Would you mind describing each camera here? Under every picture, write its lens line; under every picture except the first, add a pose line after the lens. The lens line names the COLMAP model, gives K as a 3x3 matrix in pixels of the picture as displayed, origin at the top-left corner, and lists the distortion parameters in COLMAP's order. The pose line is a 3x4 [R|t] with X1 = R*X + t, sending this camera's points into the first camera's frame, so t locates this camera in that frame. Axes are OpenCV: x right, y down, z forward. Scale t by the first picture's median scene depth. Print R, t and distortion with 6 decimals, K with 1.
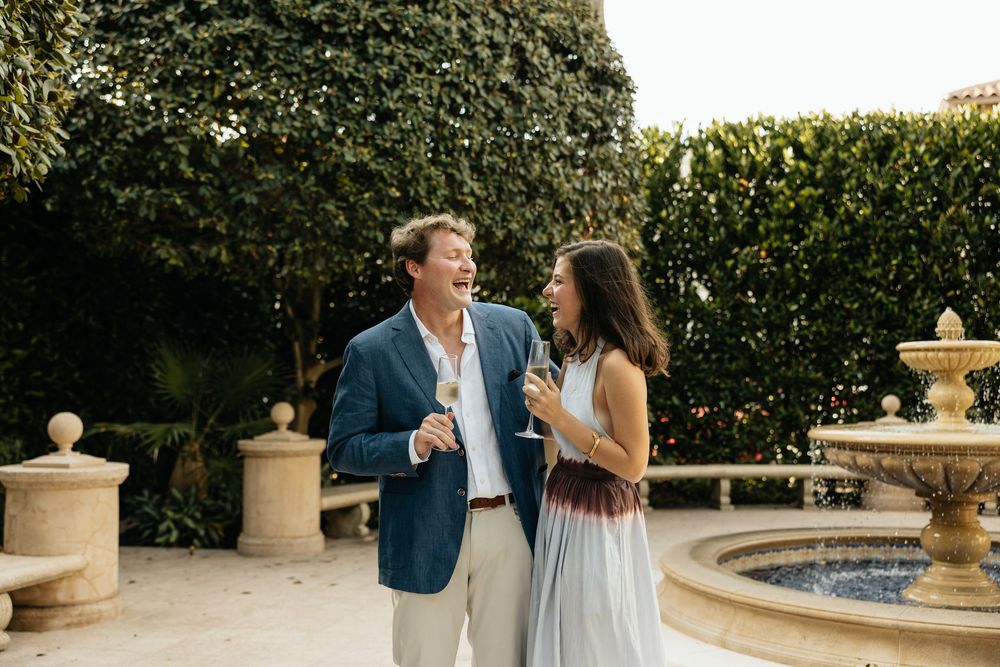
lens RADIAL K [[1105.9, 0, 482.2], [0, 1105.9, 315.7], [0, 0, 1]] dist [0.004519, 0.000000]
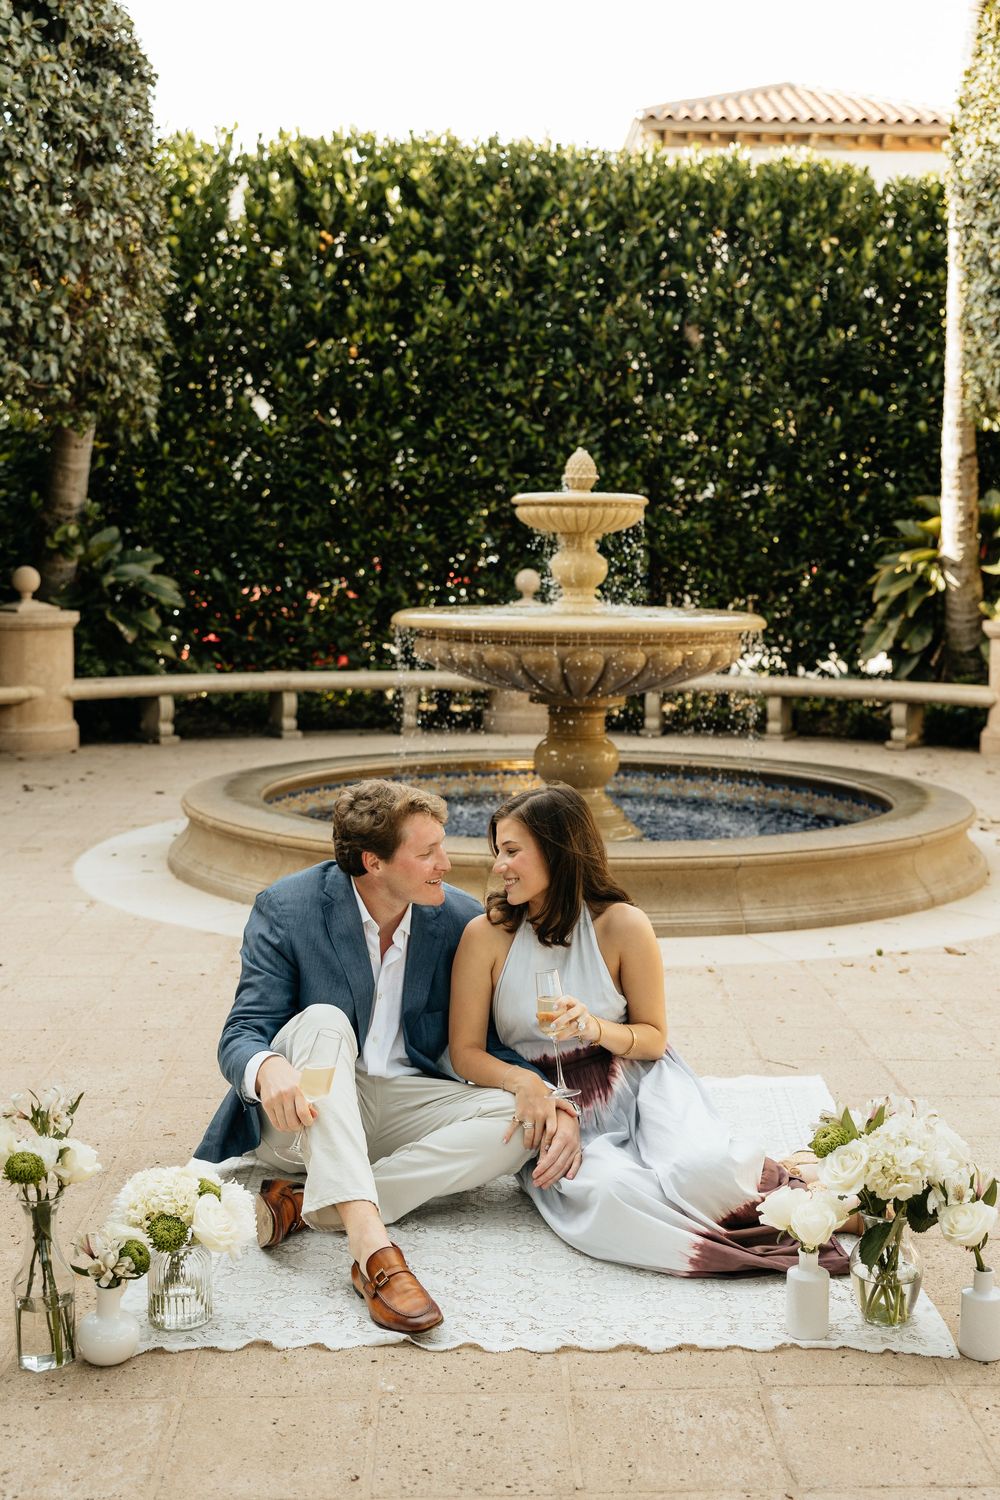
lens RADIAL K [[1834.7, 0, 529.9], [0, 1834.7, 703.4], [0, 0, 1]] dist [0.002708, 0.000000]
pose [[0.944627, -0.015307, 0.327789, -0.005678], [-0.031875, 0.989907, 0.138085, -0.003012], [-0.326594, -0.140887, 0.934605, -0.077506]]
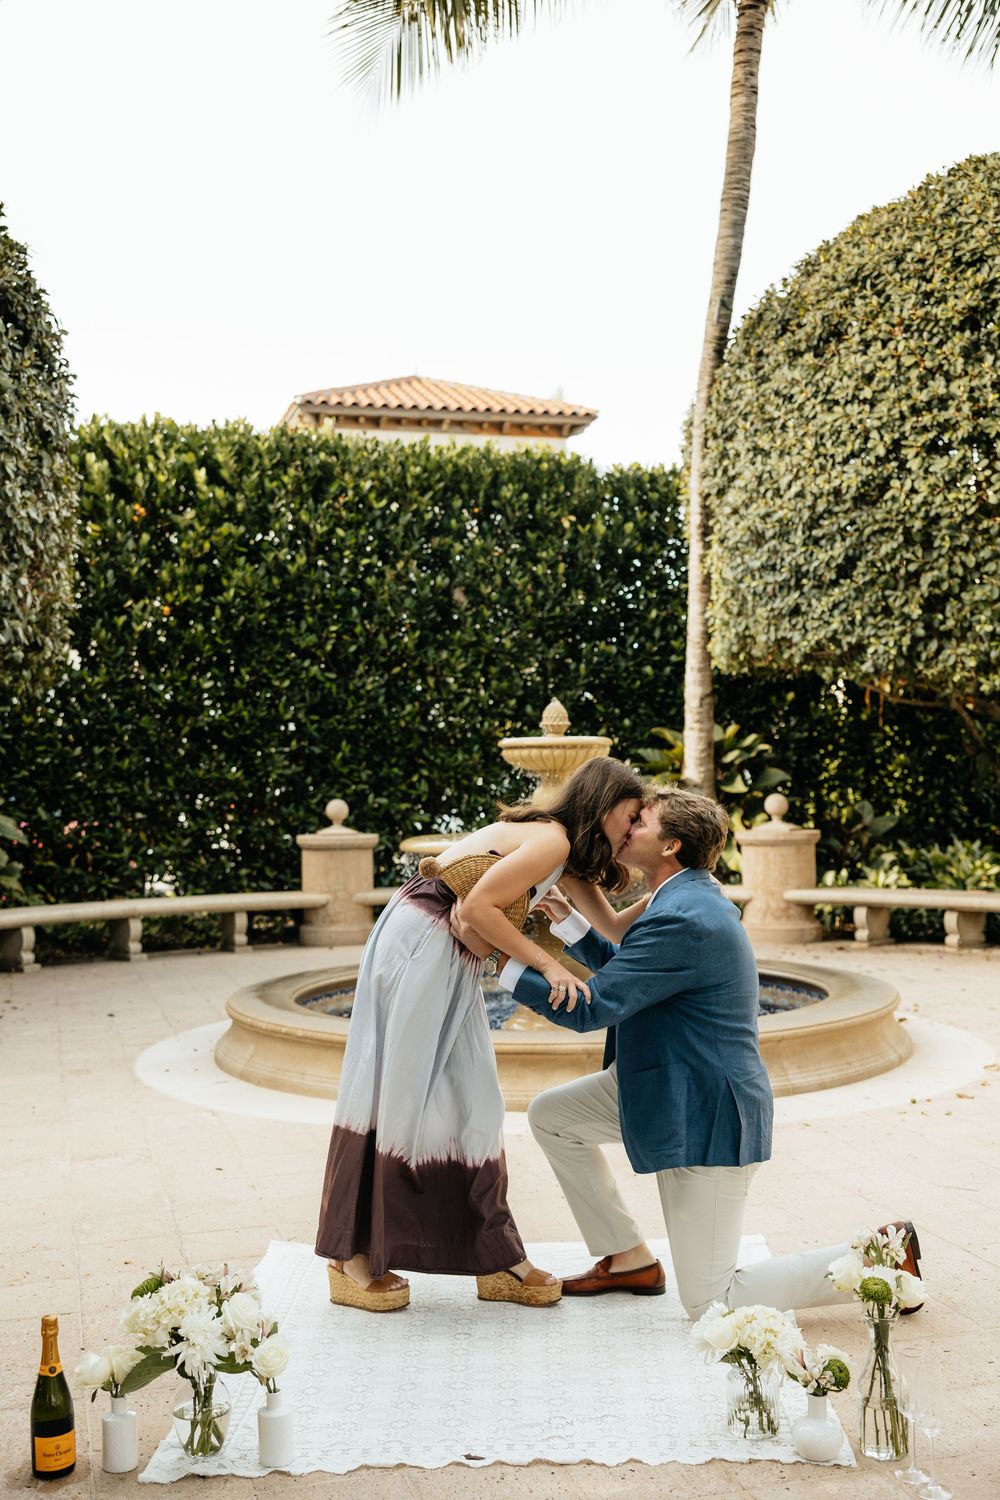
lens RADIAL K [[1658.9, 0, 493.4], [0, 1658.9, 739.6], [0, 0, 1]] dist [0.004519, 0.000000]
pose [[0.833006, -0.002407, 0.553259, -0.180403], [-0.017097, 0.999401, 0.030090, -0.007175], [-0.553000, -0.034524, 0.832465, -0.037480]]
